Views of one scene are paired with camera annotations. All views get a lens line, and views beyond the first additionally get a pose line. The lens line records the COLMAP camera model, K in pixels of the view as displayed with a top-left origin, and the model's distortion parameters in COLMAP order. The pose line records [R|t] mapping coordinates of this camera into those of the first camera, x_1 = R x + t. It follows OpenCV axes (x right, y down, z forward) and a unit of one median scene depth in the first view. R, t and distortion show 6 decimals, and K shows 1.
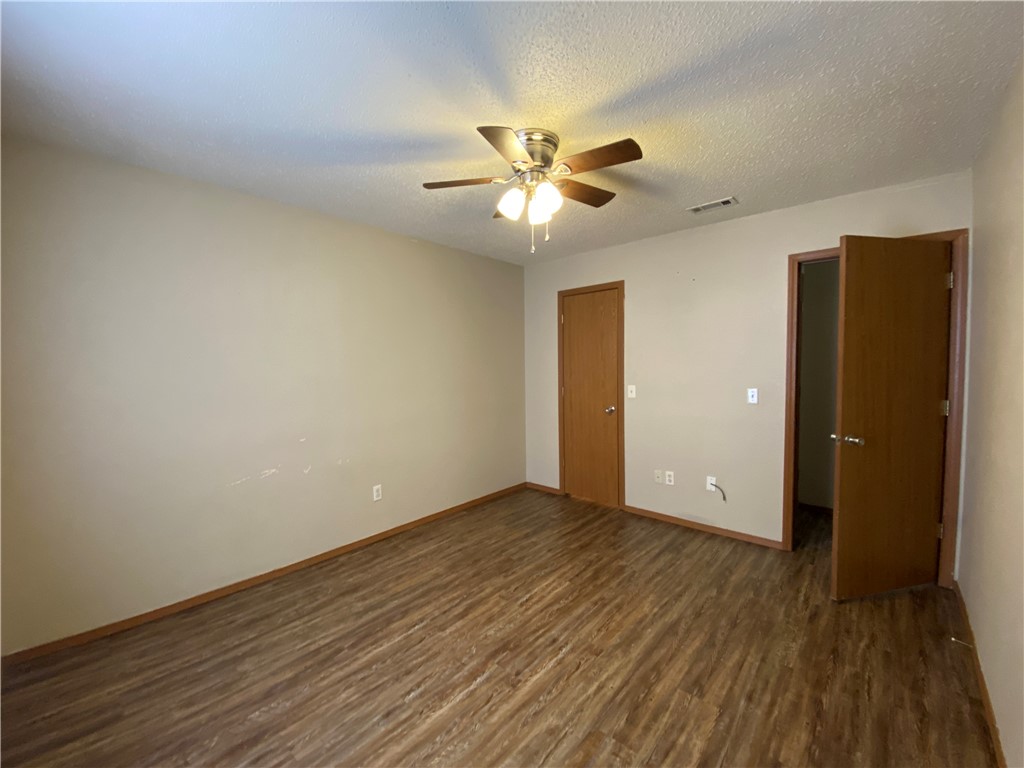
lens RADIAL K [[413.4, 0, 509.1], [0, 413.4, 384.8], [0, 0, 1]] dist [0.000951, -0.014481]
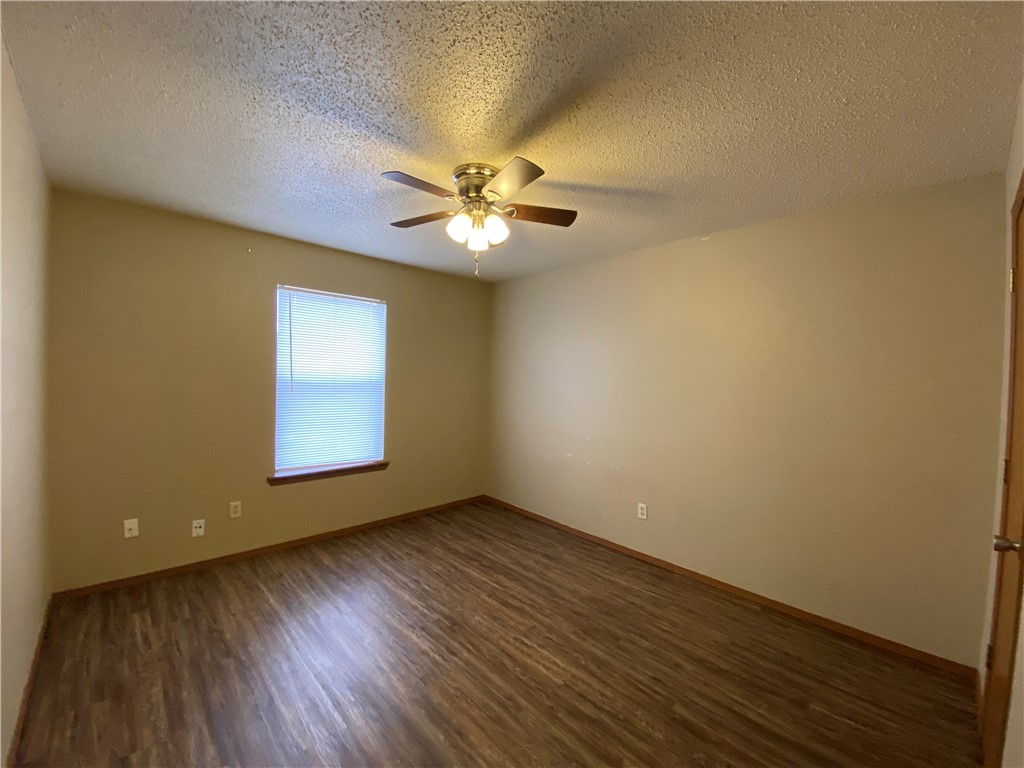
lens RADIAL K [[413.4, 0, 509.1], [0, 413.4, 384.8], [0, 0, 1]] dist [0.000951, -0.014481]
pose [[-0.069294, 0.043905, -0.996630, 0.905183], [-0.090335, 0.994651, 0.050098, -0.081409], [0.993498, 0.093503, -0.064957, 0.957221]]
